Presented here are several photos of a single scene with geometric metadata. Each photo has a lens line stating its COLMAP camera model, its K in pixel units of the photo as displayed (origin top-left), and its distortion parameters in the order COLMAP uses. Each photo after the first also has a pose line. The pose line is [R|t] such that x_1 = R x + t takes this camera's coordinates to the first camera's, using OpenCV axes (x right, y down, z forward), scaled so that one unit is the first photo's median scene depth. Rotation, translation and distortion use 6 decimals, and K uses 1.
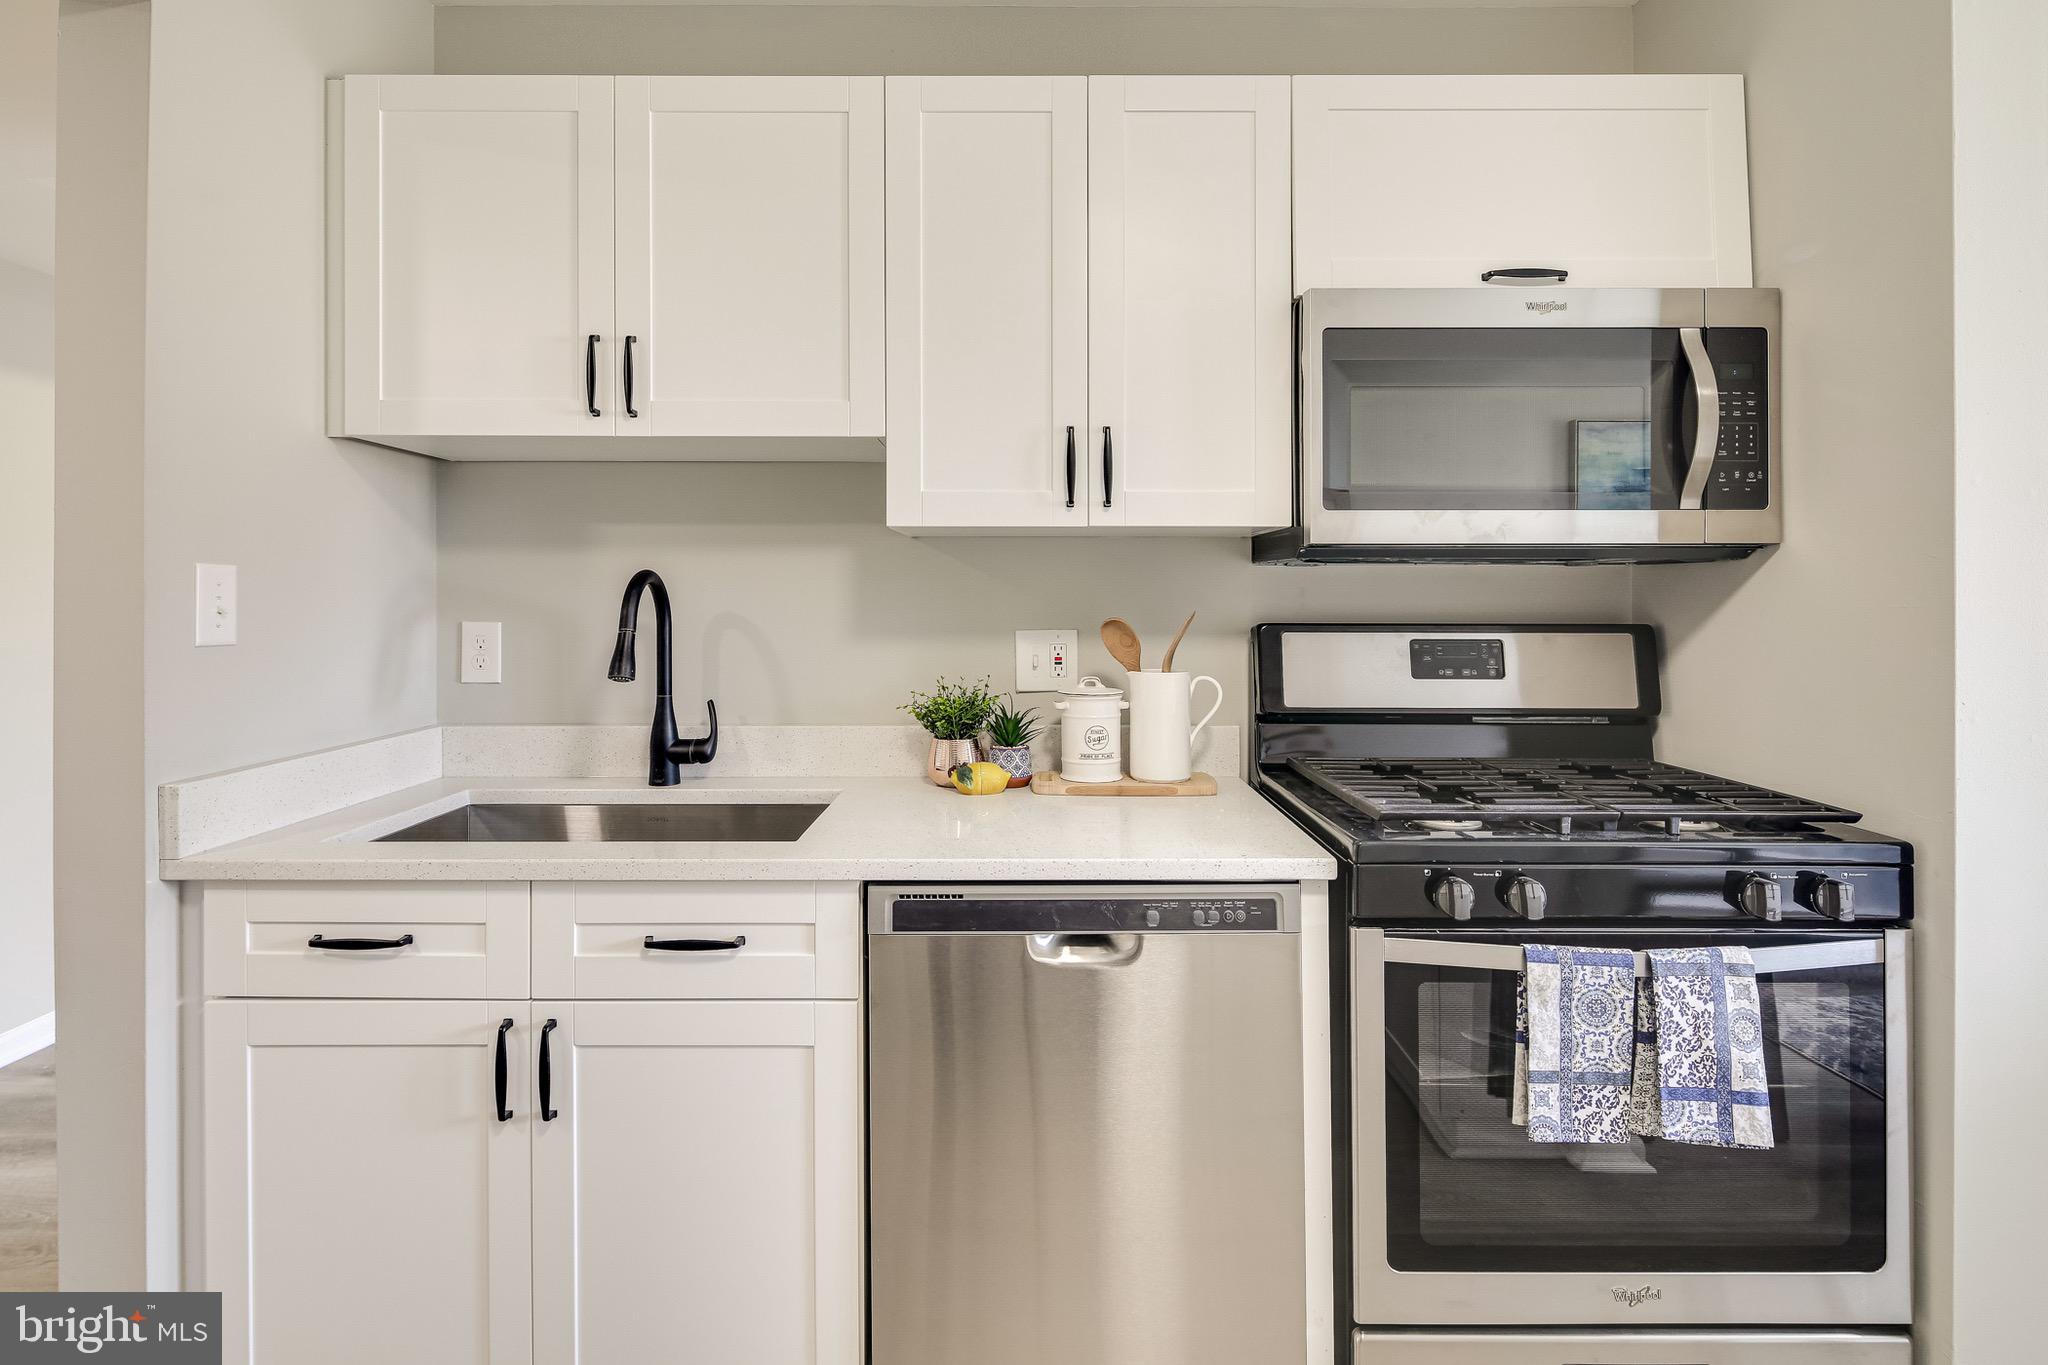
lens RADIAL K [[1000.4, 0, 1020.4], [0, 1000.4, 597.0], [0, 0, 1]] dist [0.005190, -0.004550]
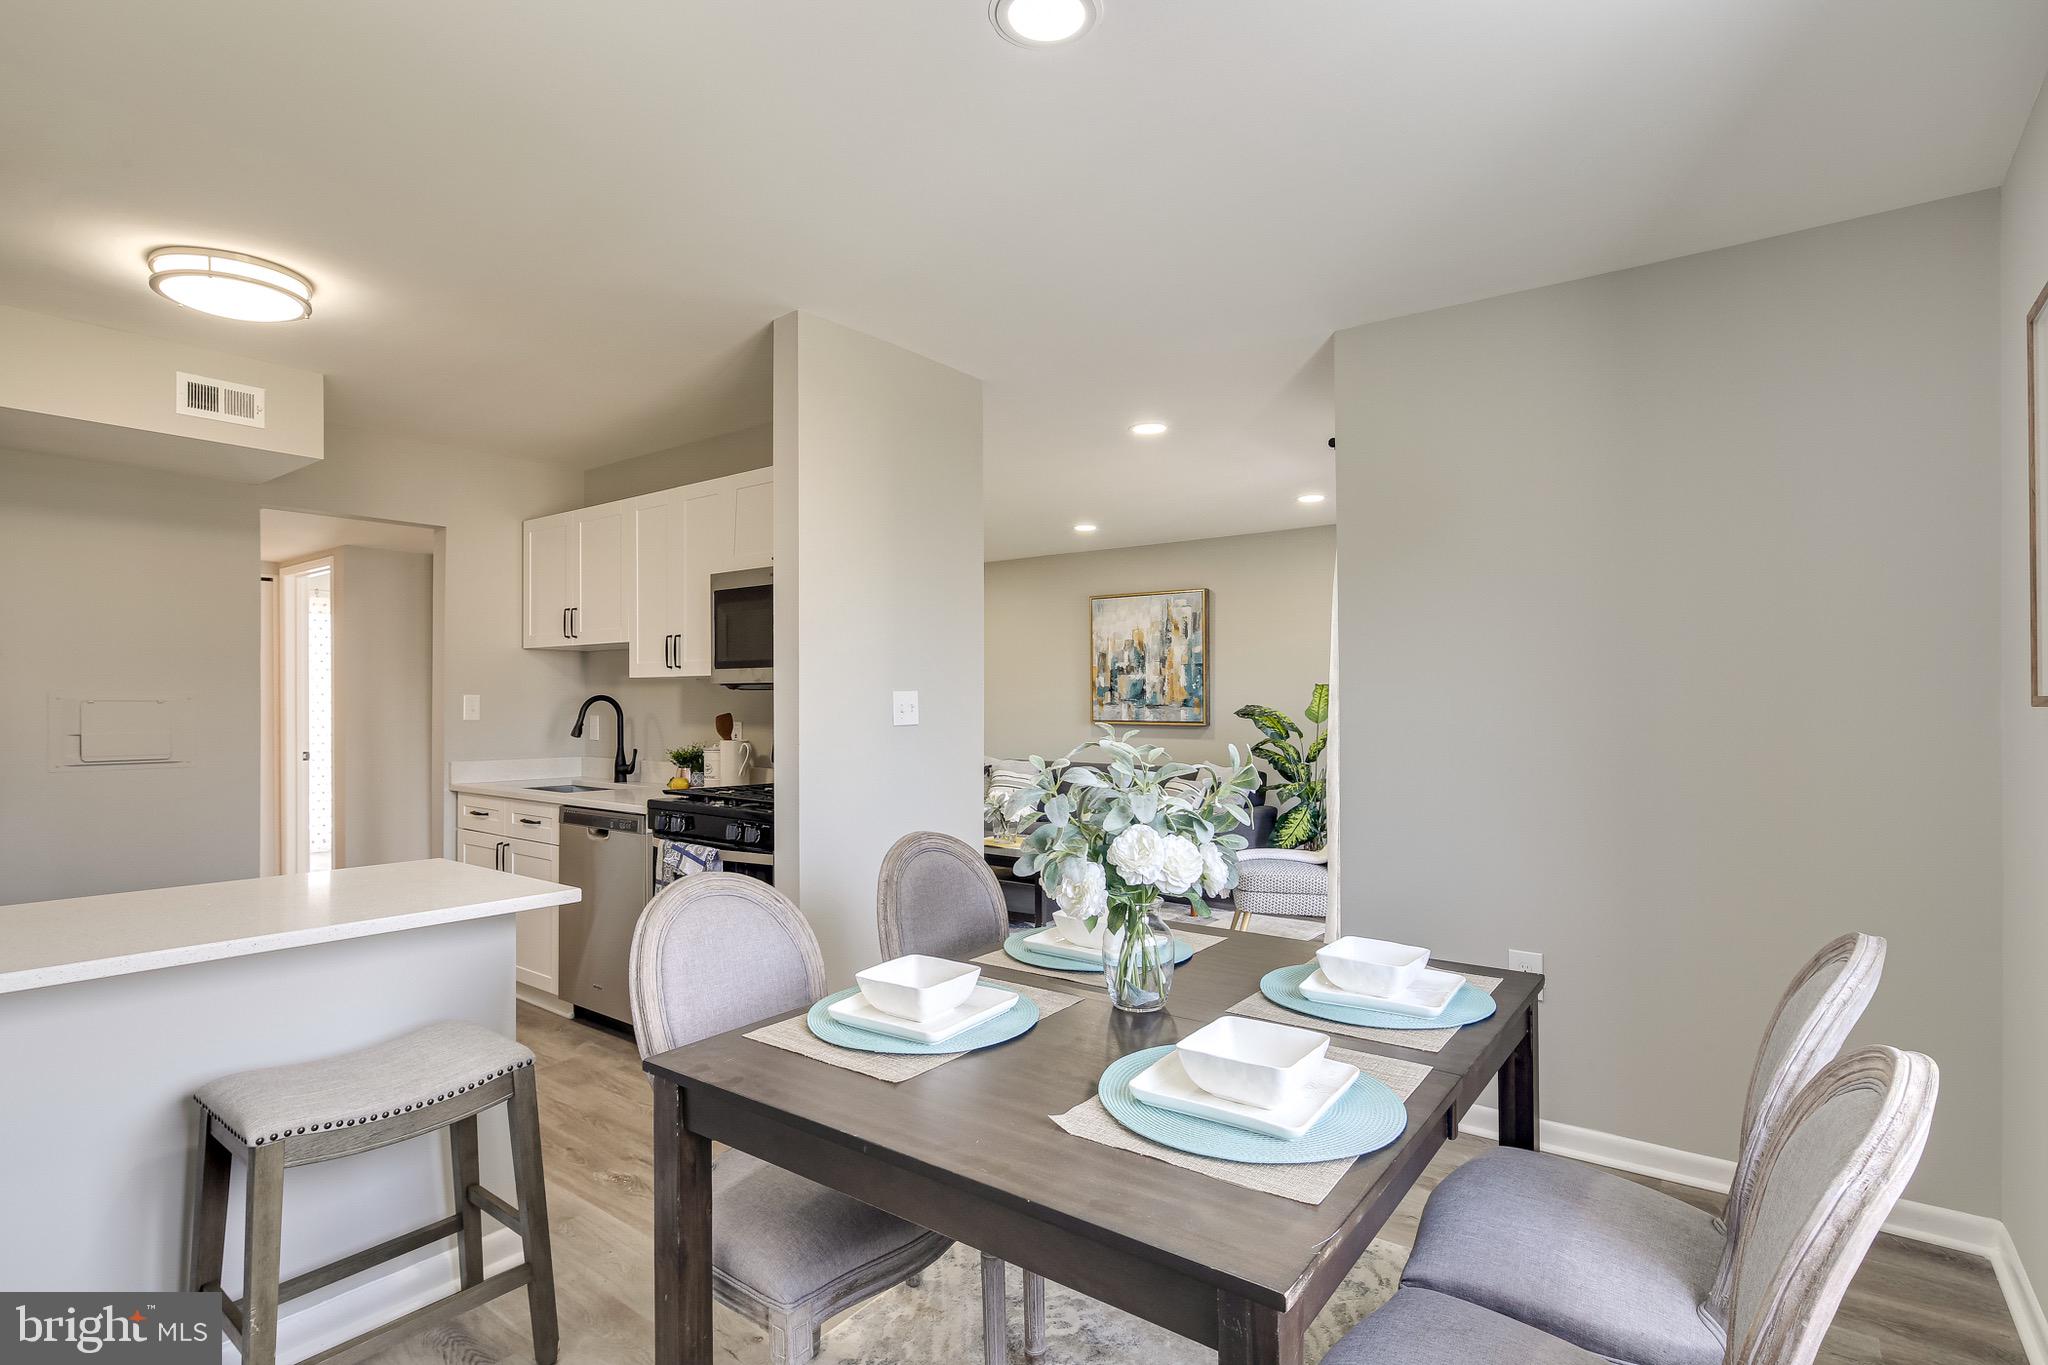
lens RADIAL K [[1000.4, 0, 1018.5], [0, 1000.4, 708.1], [0, 0, 1]] dist [0.005190, -0.004550]
pose [[0.789760, 0.005514, -0.613391, 2.322857], [-0.003639, 0.999984, 0.004304, -0.009475], [0.613405, -0.001166, 0.789767, -0.406711]]
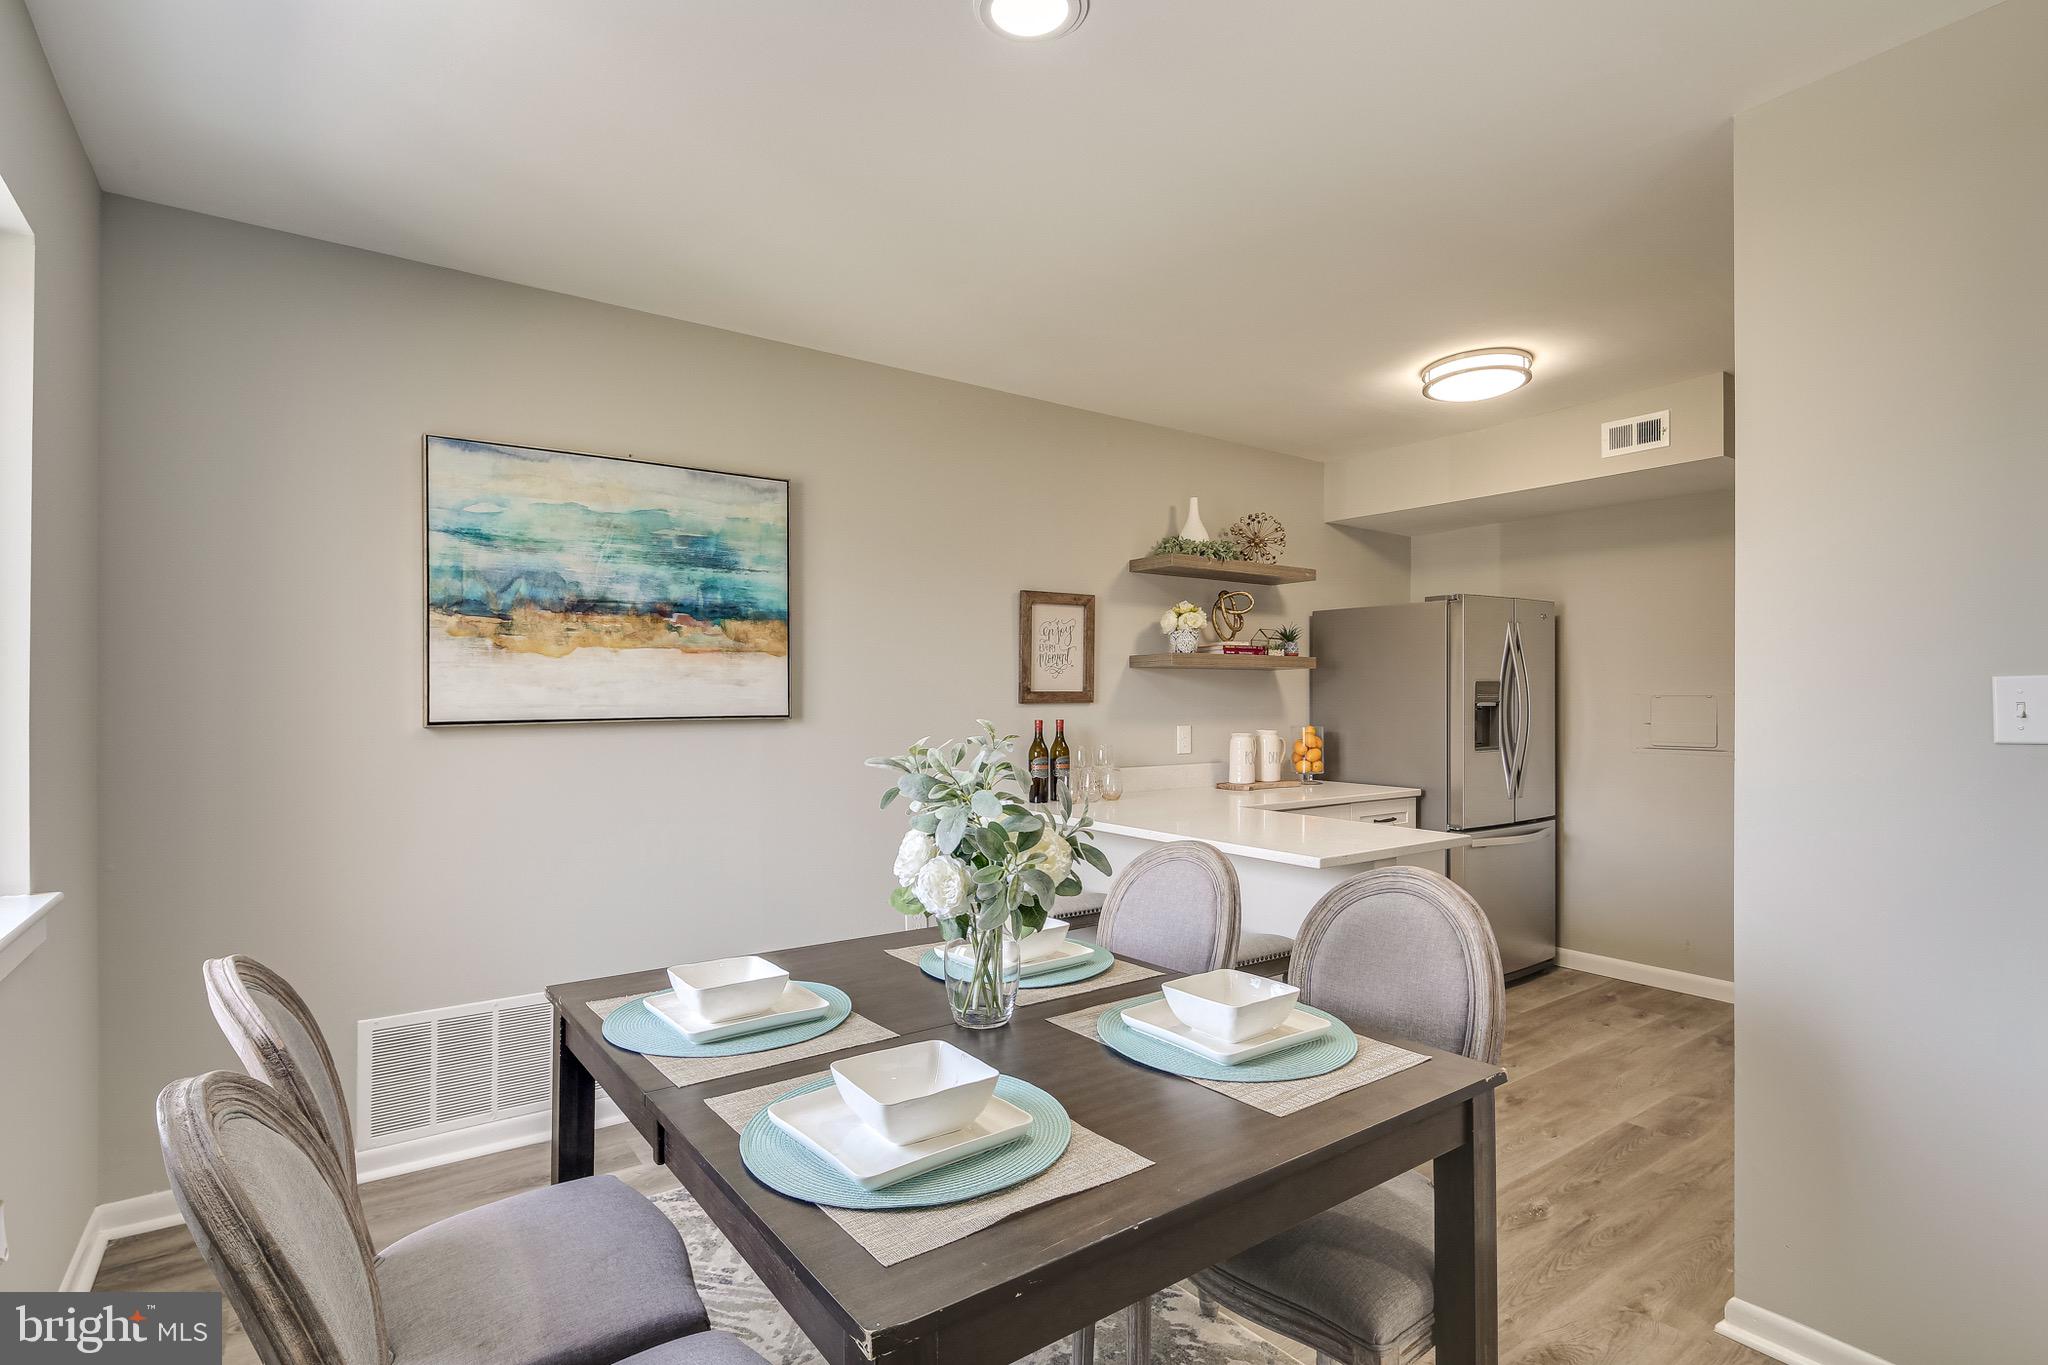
lens RADIAL K [[1000.4, 0, 1019.1], [0, 1000.4, 698.1], [0, 0, 1]] dist [0.005190, -0.004550]
pose [[-0.812999, 0.001437, -0.582264, 2.329958], [0.001384, 0.999999, 0.000536, -0.005954], [0.582264, -0.000370, -0.813000, 1.329938]]
